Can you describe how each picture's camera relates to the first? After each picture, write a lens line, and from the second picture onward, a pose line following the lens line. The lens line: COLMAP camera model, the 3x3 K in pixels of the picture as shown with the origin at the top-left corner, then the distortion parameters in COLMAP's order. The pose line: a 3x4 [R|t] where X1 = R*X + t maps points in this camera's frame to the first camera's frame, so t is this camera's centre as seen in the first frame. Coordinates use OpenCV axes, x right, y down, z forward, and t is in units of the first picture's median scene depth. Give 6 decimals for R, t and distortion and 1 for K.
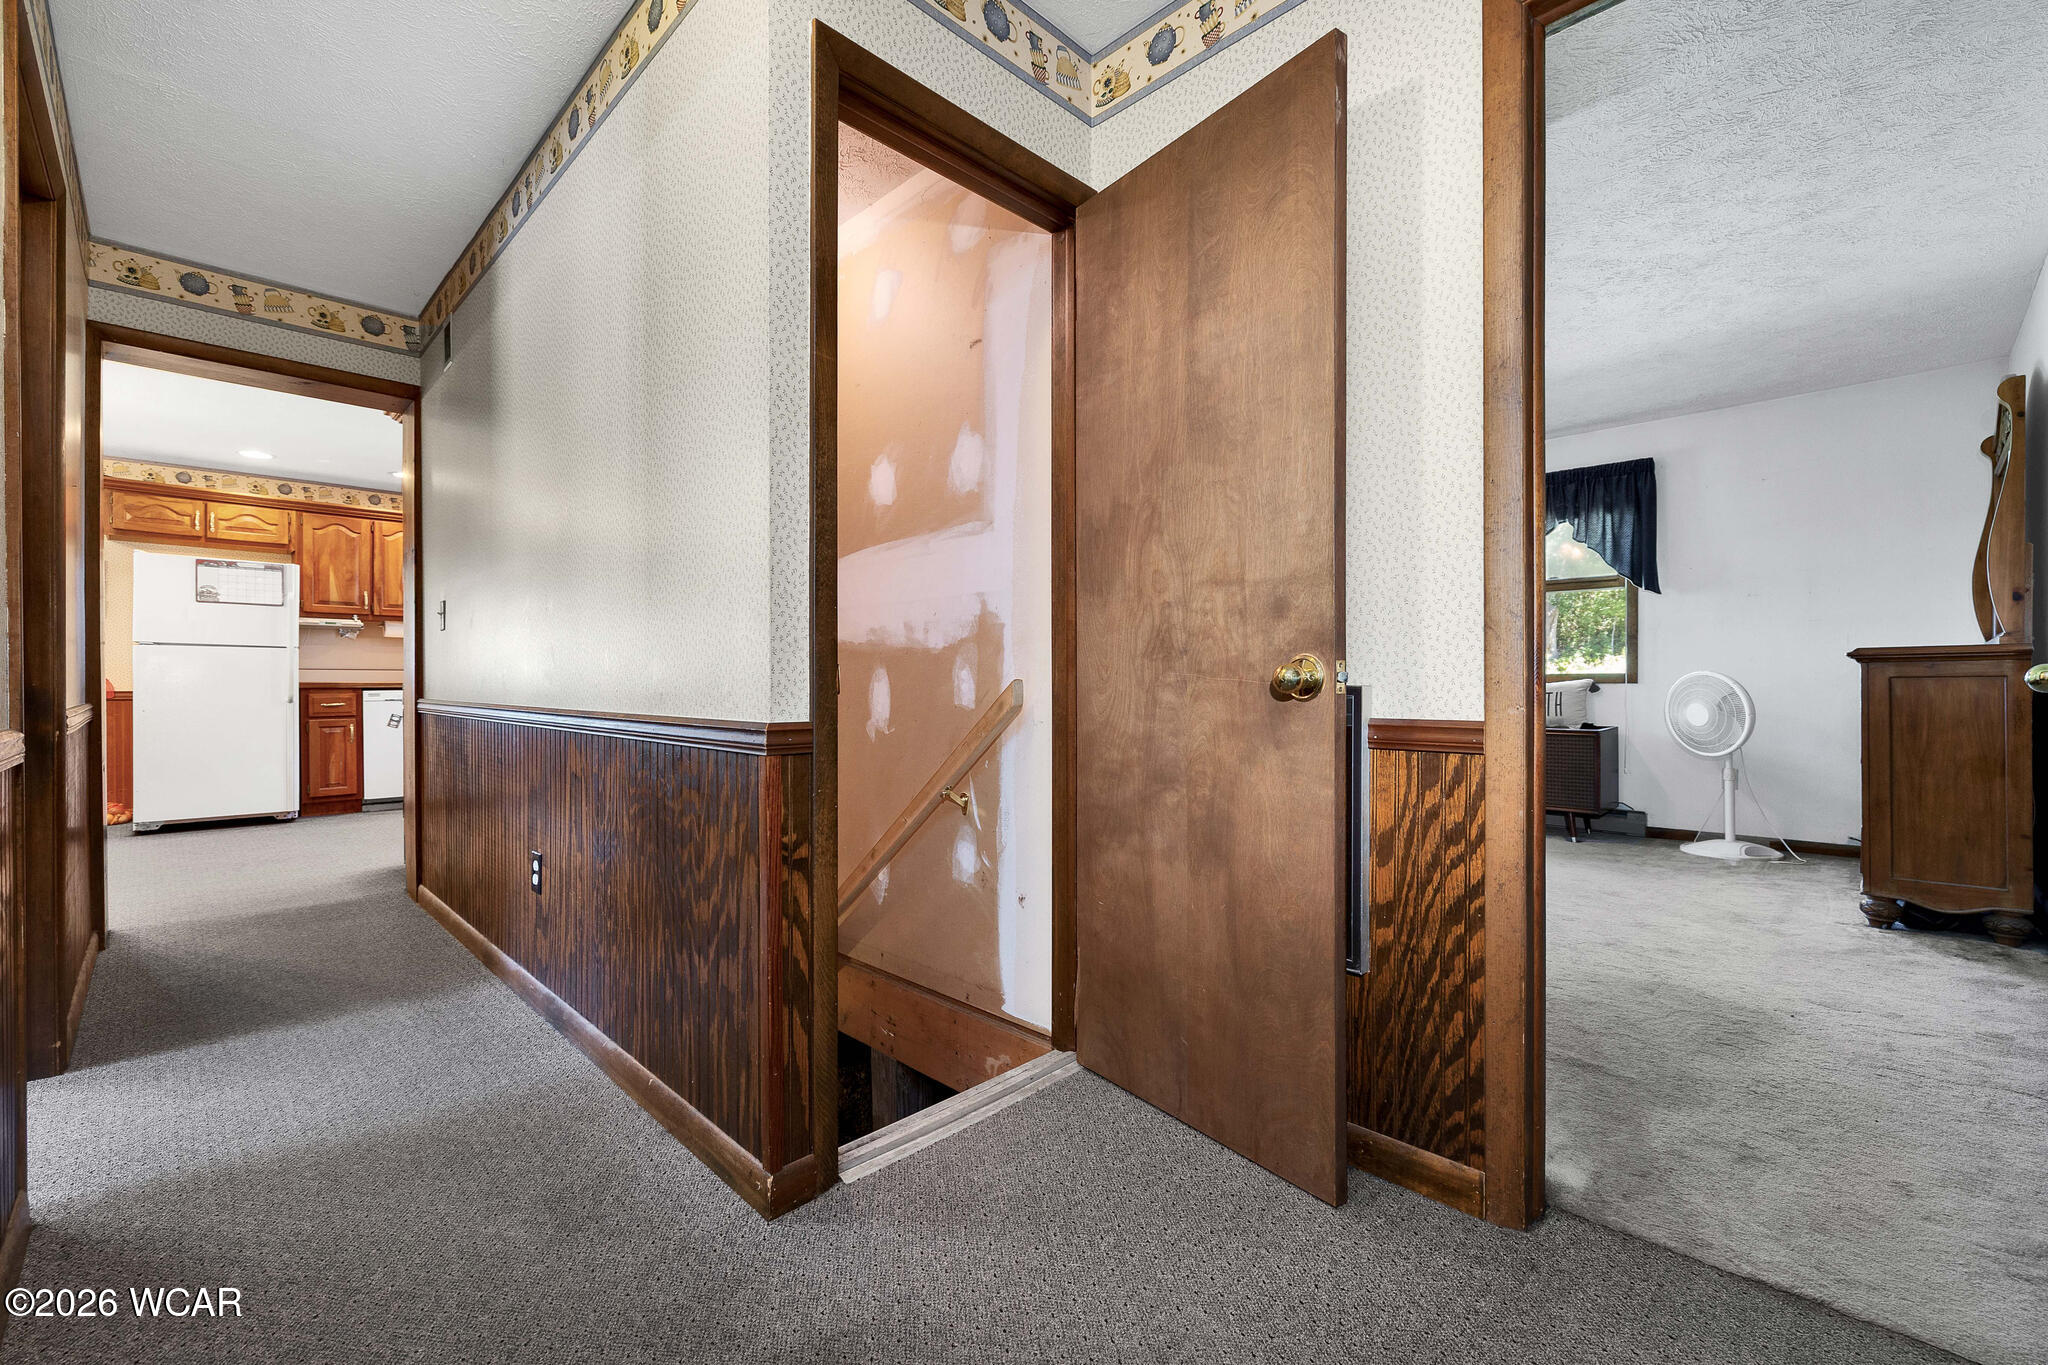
lens RADIAL K [[879.0, 0, 1031.9], [0, 879.0, 683.8], [0, 0, 1]] dist [0.000426, -0.000035]
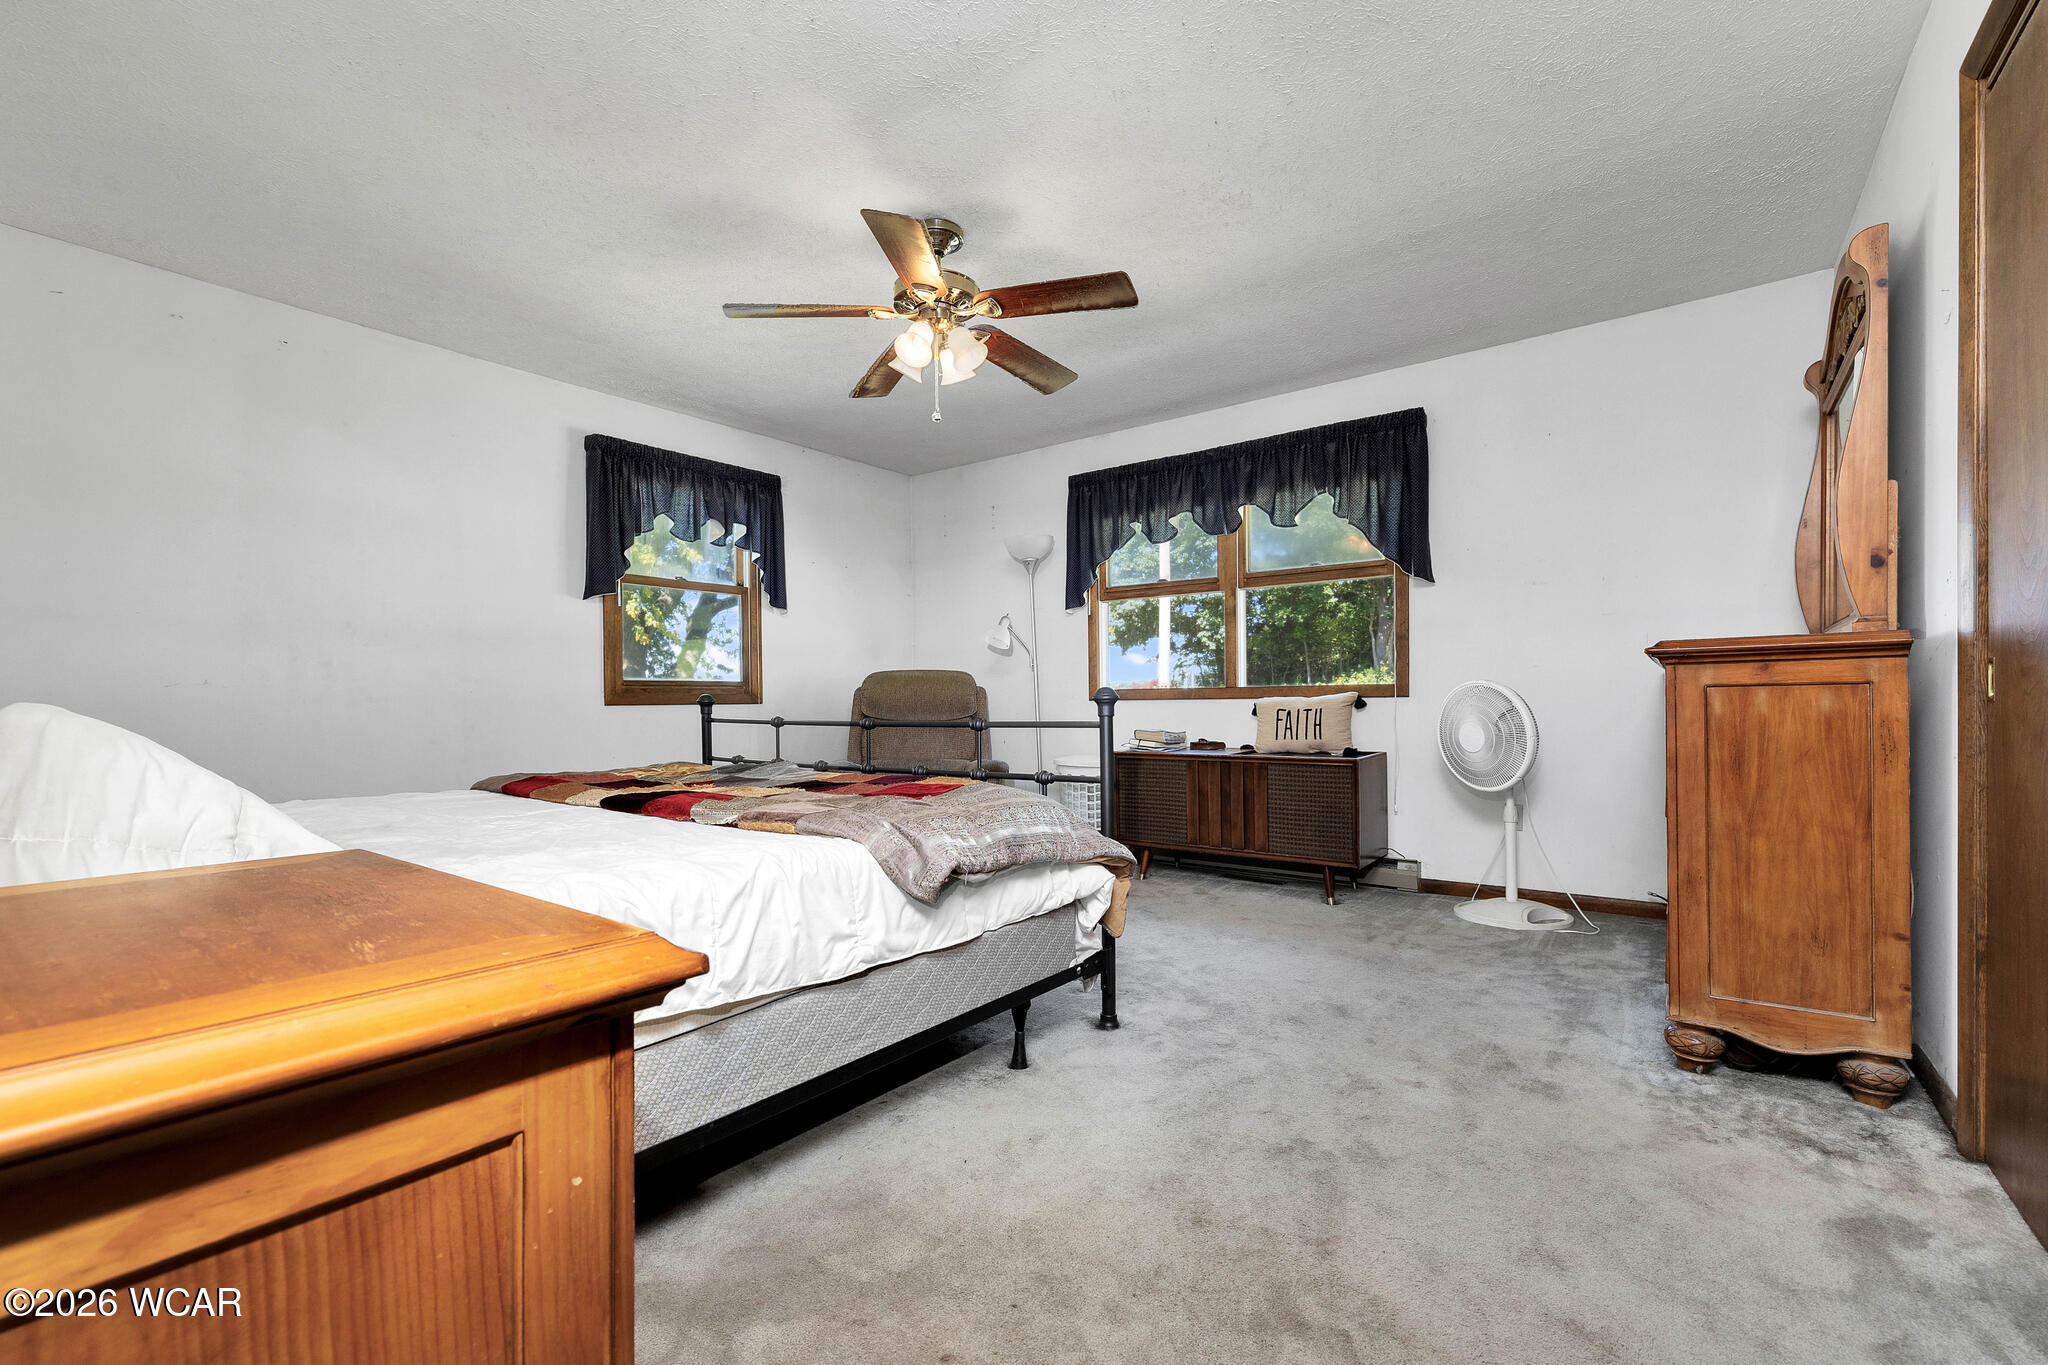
lens RADIAL K [[889.6, 0, 1028.0], [0, 889.6, 723.8], [0, 0, 1]] dist [0.001311, 0.000375]
pose [[0.989950, -0.026182, 0.138973, 0.279067], [0.022551, 0.999364, 0.027634, -0.006648], [-0.139608, -0.024222, 0.989911, 0.300505]]
